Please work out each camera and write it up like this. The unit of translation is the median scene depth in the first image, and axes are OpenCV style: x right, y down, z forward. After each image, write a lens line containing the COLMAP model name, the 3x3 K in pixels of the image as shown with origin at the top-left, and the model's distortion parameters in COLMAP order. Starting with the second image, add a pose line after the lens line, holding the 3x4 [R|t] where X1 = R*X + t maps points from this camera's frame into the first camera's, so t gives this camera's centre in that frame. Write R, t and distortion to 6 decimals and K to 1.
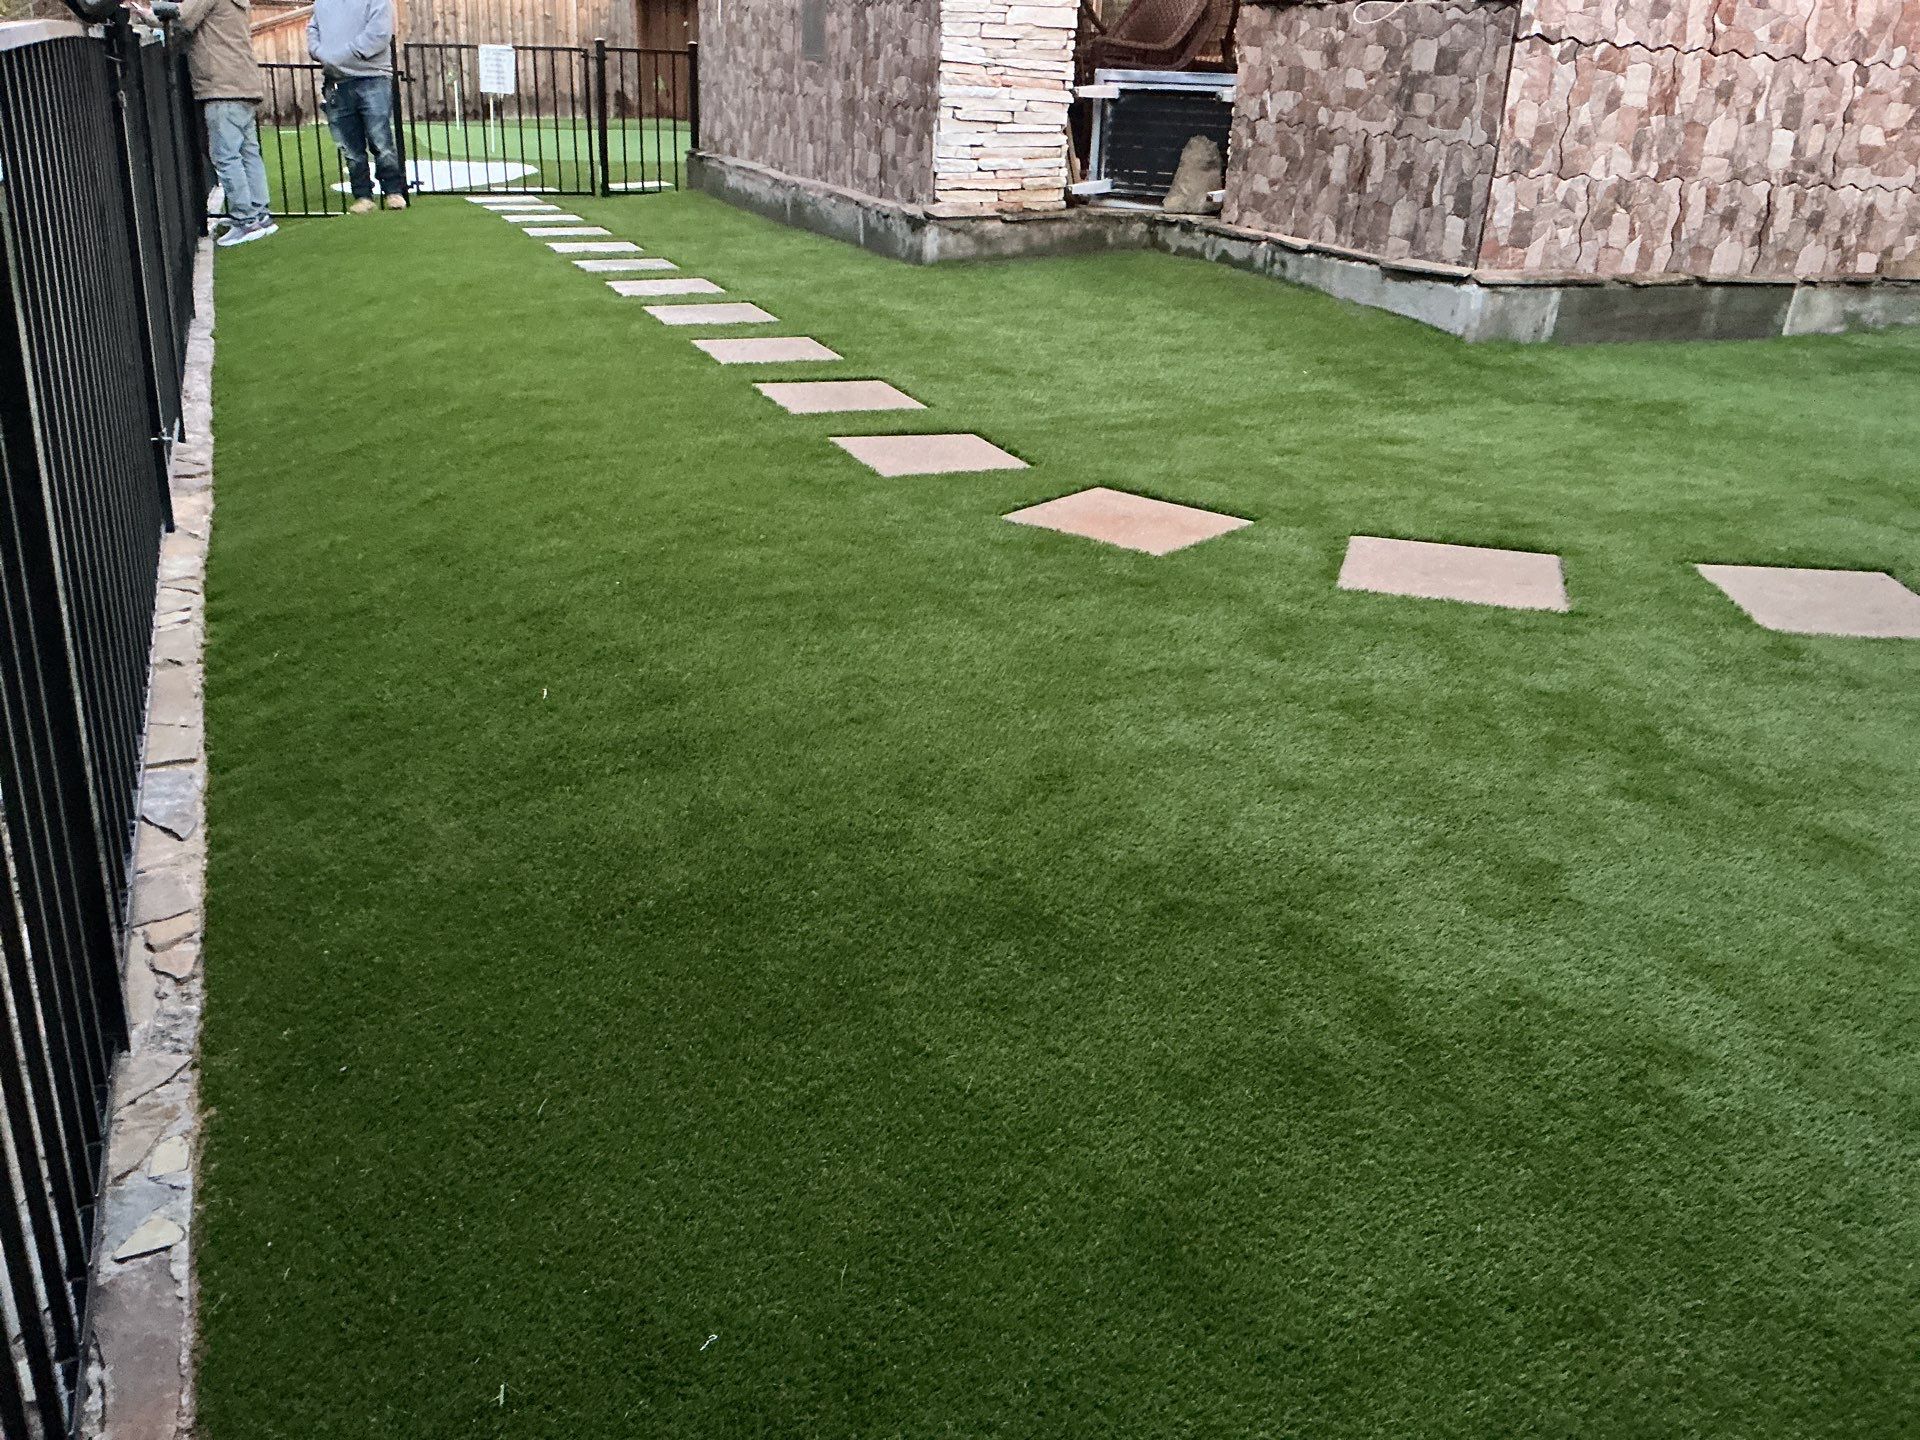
lens RADIAL K [[1658.3, 0, 912.2], [0, 1658.3, 696.8], [0, 0, 1]] dist [0.008026, -0.043496]
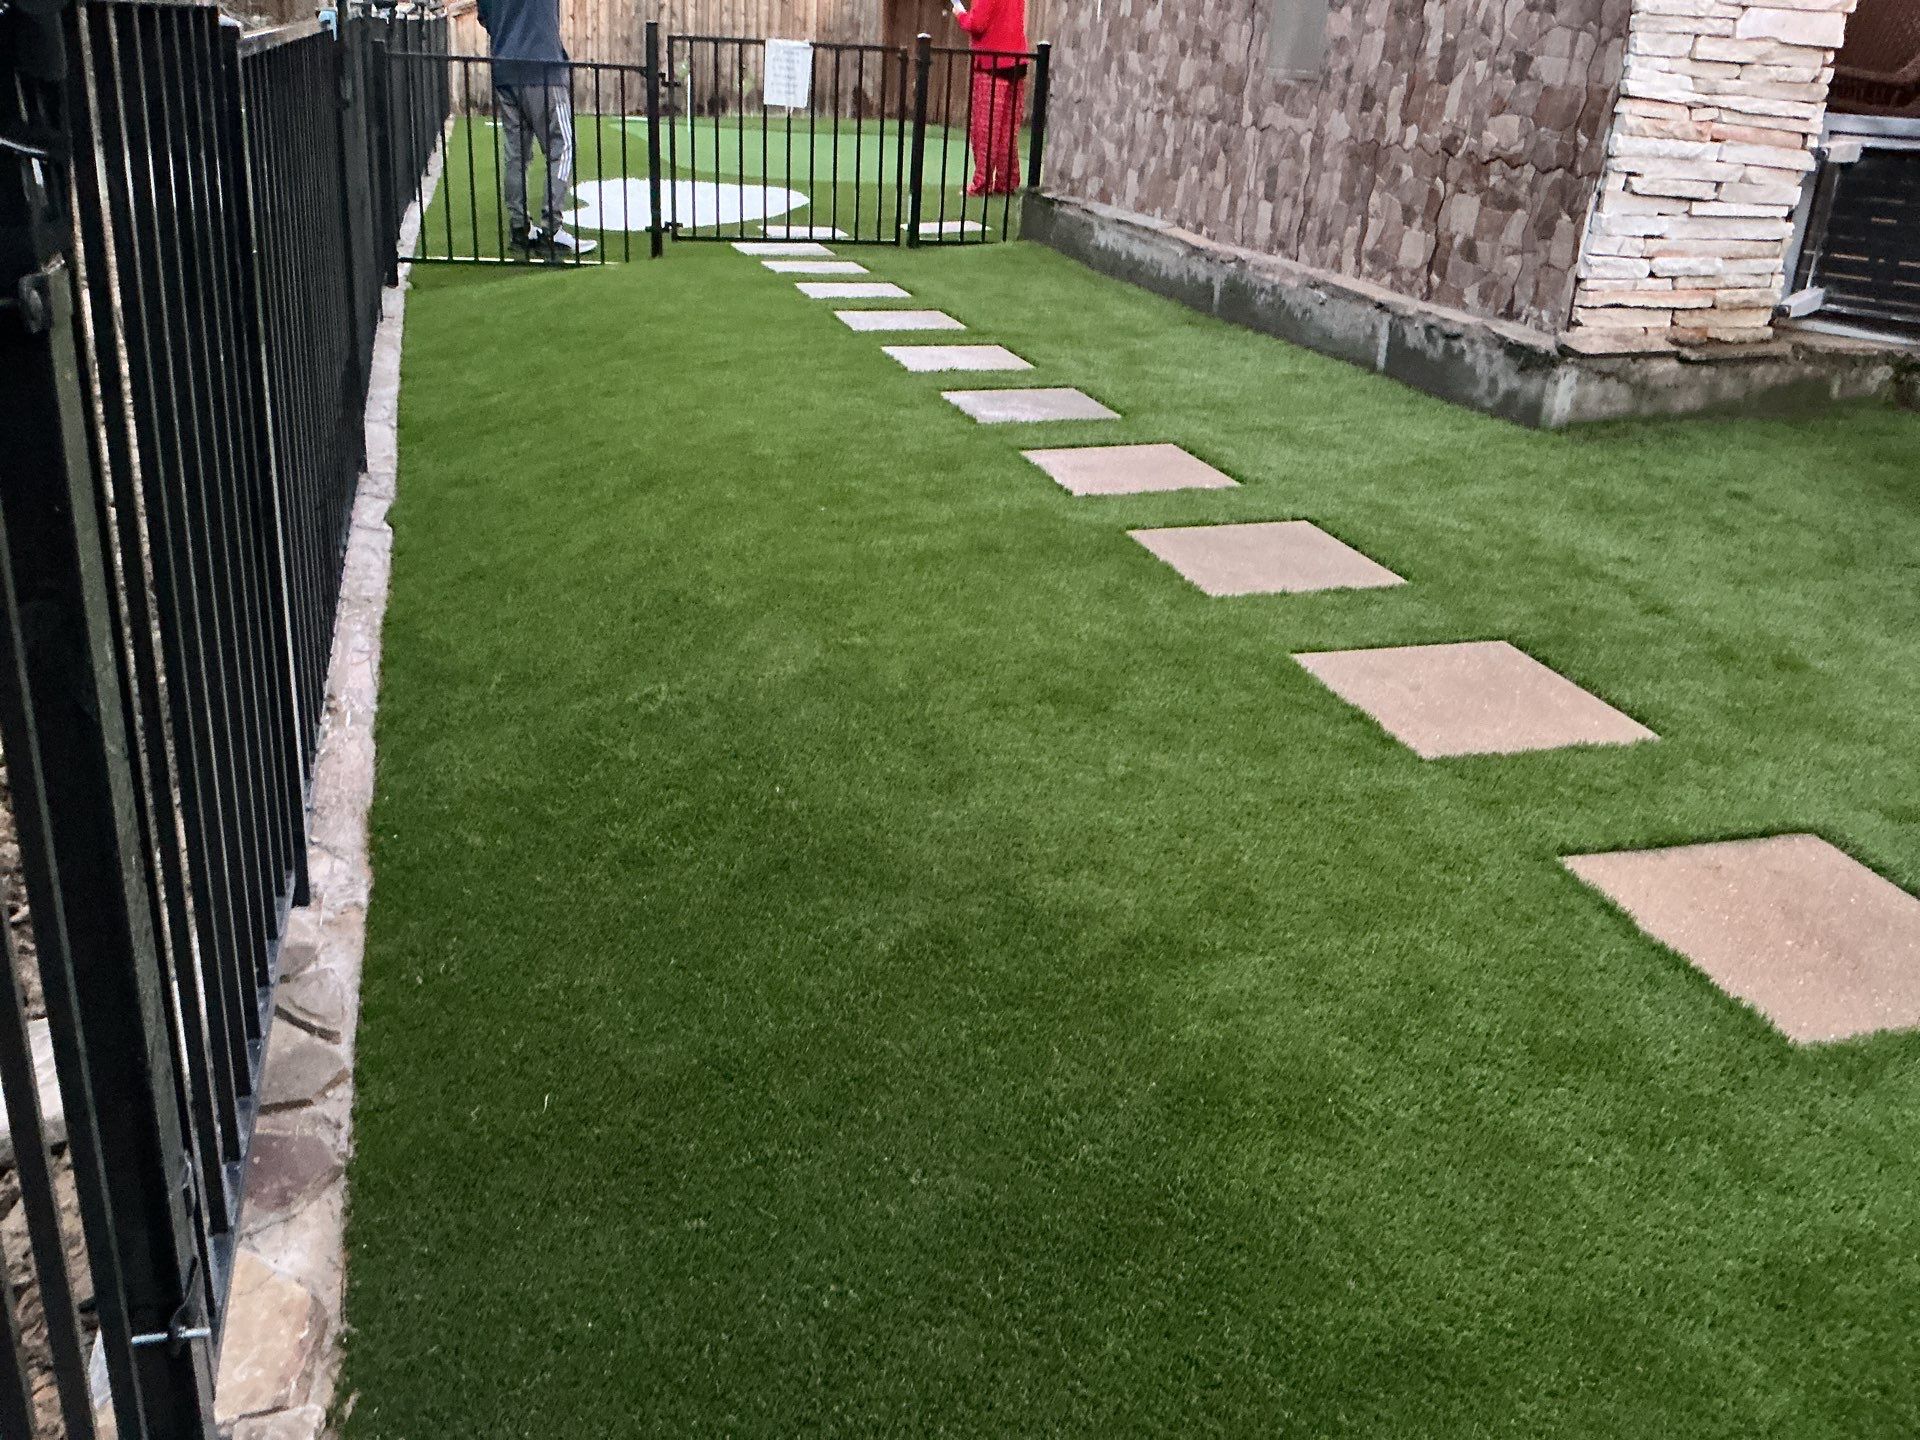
lens RADIAL K [[1737.2, 0, 969.3], [0, 1737.2, 726.3], [0, 0, 1]] dist [0.044482, -0.141588]
pose [[0.996383, 0.049217, -0.069276, -0.149784], [-0.049153, 0.998788, 0.002637, -0.141511], [0.069322, 0.000778, 0.997594, 0.347377]]
